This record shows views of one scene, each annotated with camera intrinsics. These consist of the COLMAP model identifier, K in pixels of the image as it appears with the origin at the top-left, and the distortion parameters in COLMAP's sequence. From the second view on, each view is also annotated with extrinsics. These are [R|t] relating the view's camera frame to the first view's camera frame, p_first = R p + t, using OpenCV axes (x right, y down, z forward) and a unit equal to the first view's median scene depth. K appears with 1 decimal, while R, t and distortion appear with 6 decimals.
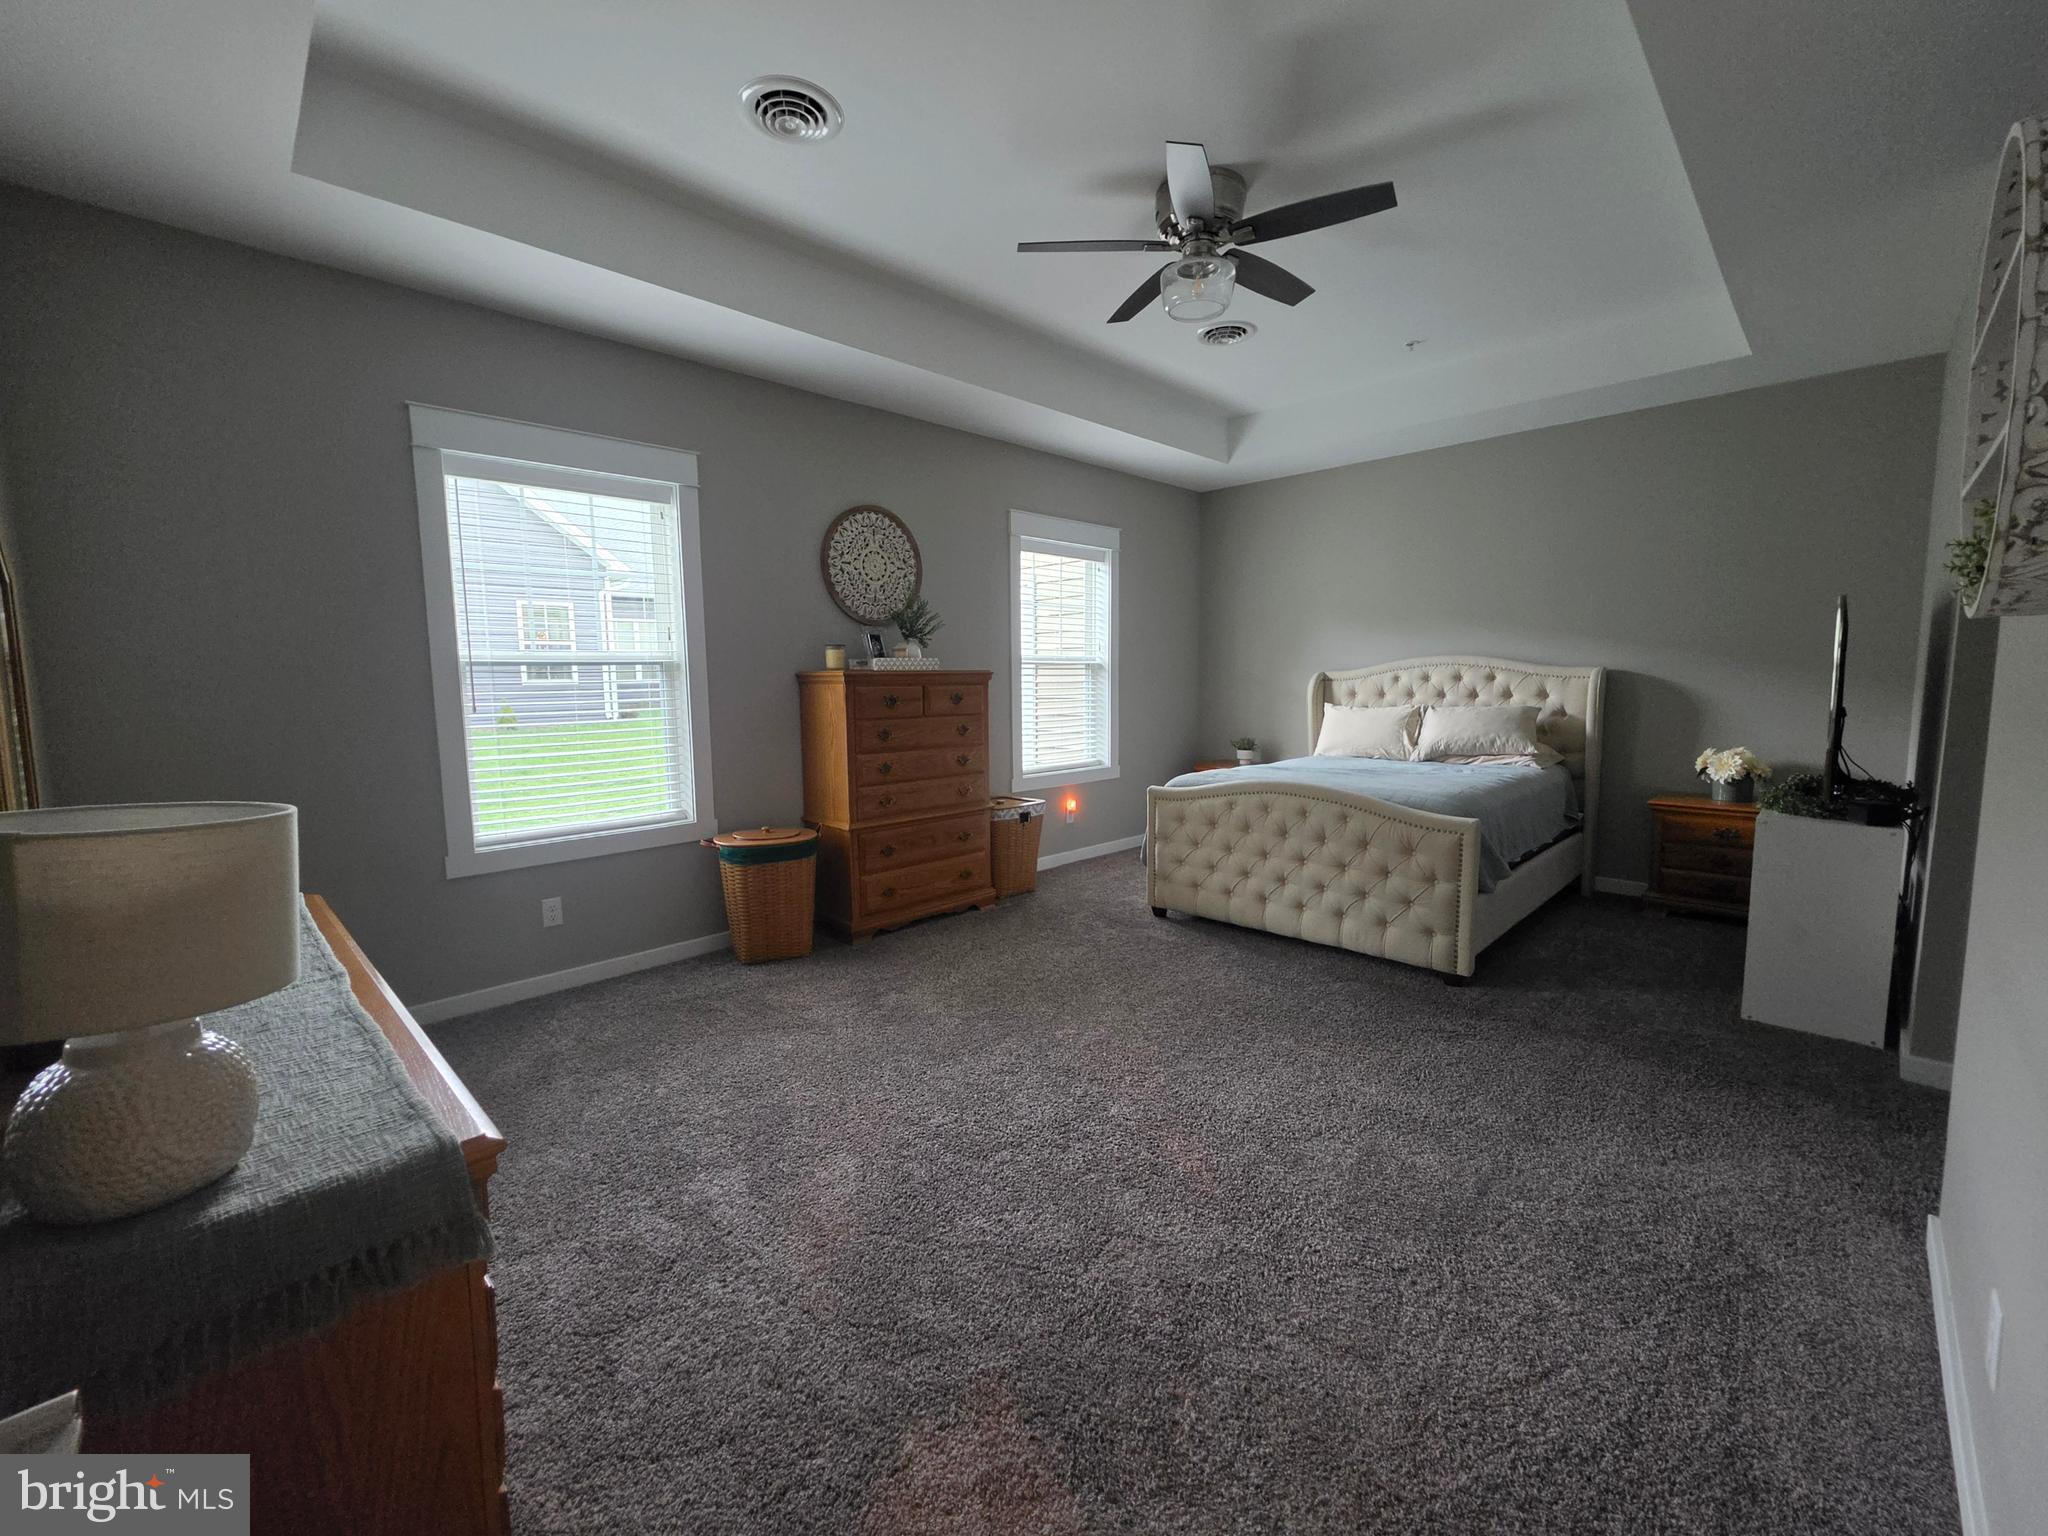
lens RADIAL K [[820.4, 0, 1017.4], [0, 820.4, 764.8], [0, 0, 1]] dist [-0.010119, 0.000692]
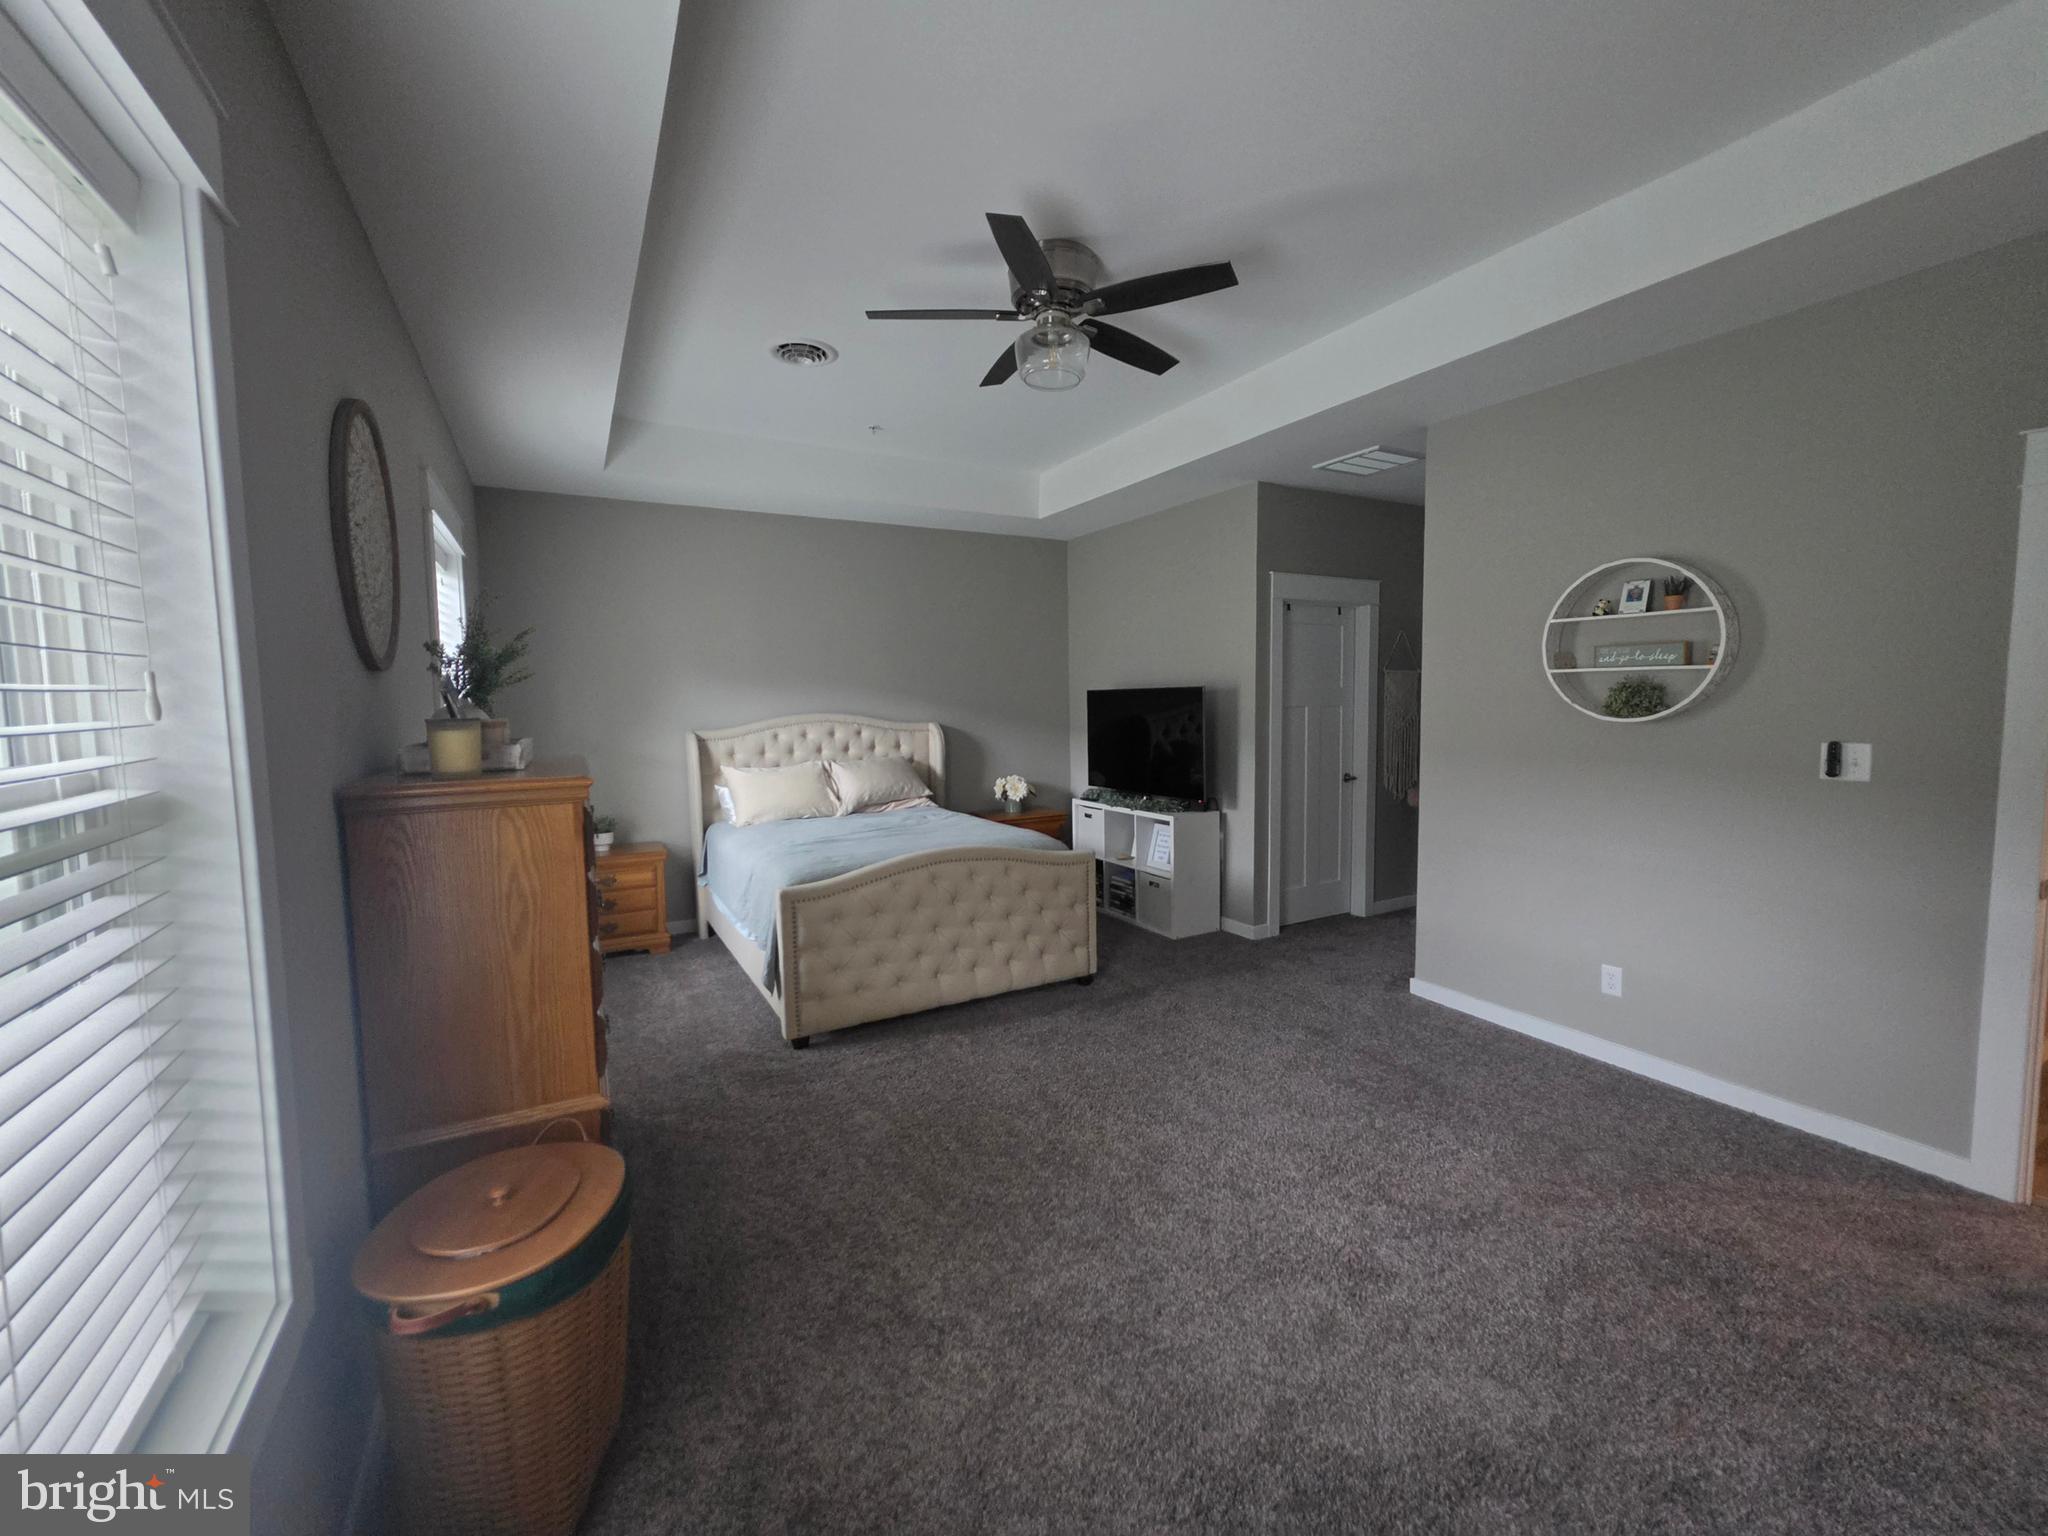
lens RADIAL K [[820.4, 0, 1017.4], [0, 820.4, 764.8], [0, 0, 1]] dist [-0.010119, 0.000692]
pose [[0.282070, -0.072200, 0.956673, -0.466112], [0.117367, 0.992271, 0.040281, -0.087471], [-0.952188, 0.100920, 0.288364, 0.497017]]
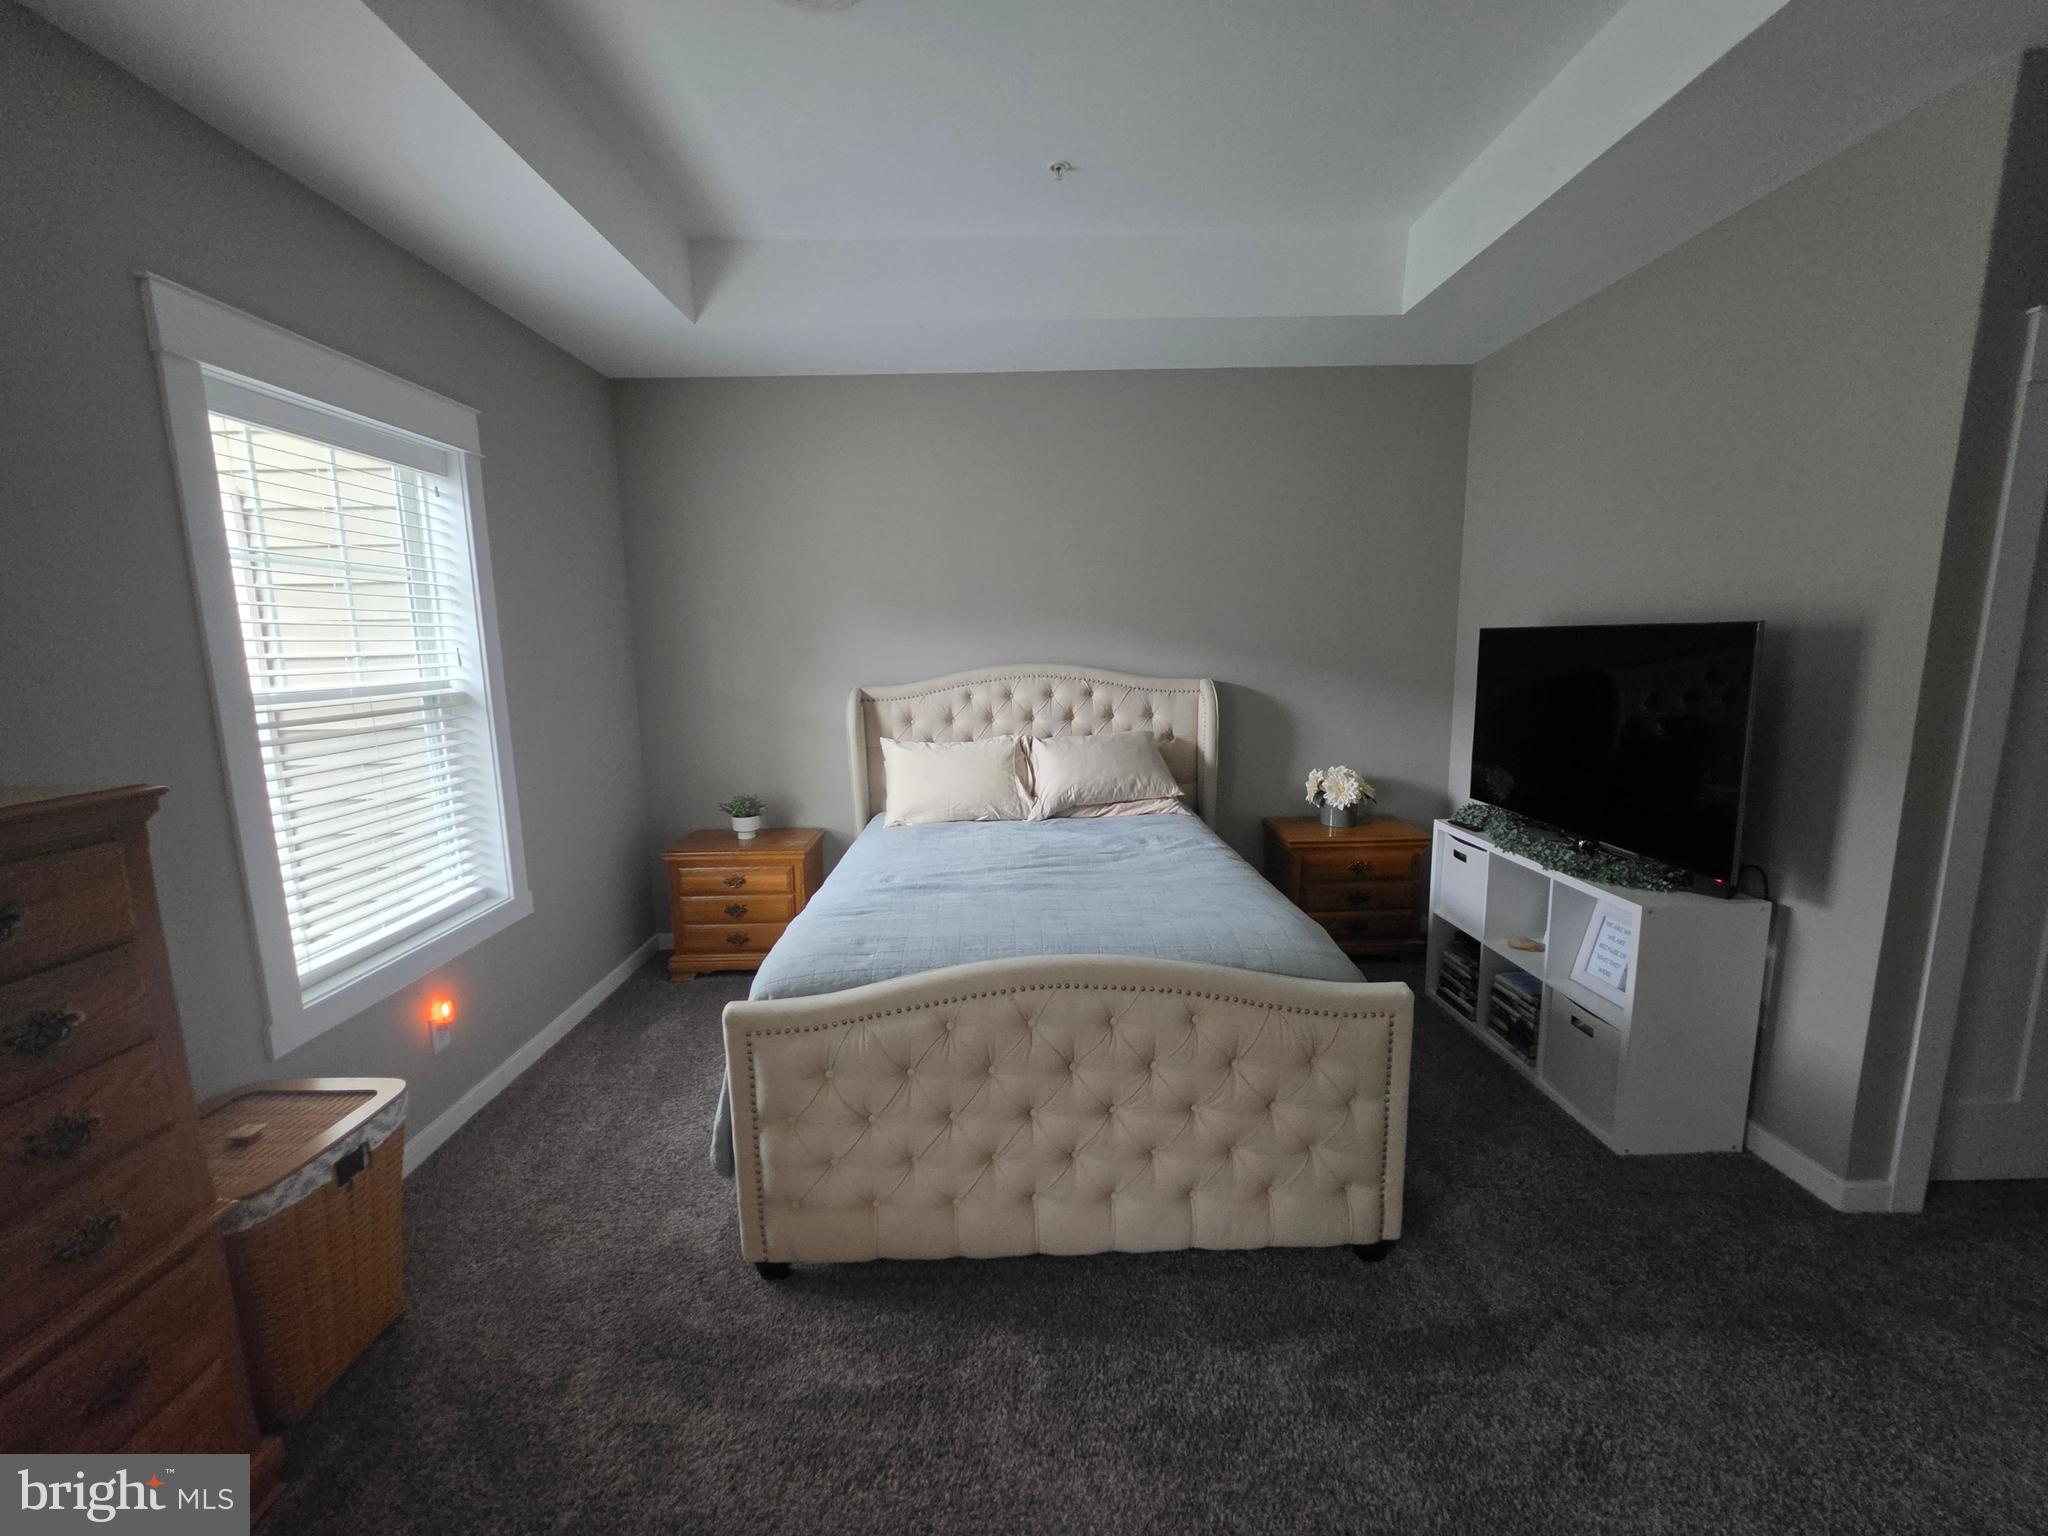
lens RADIAL K [[825.2, 0, 1015.3], [0, 825.2, 764.5], [0, 0, 1]] dist [-0.001528, 0.000403]
pose [[0.700124, -0.112438, 0.705112, -0.021598], [0.089223, 0.993560, 0.069843, -0.106199], [-0.708424, 0.014014, 0.705648, 0.532066]]
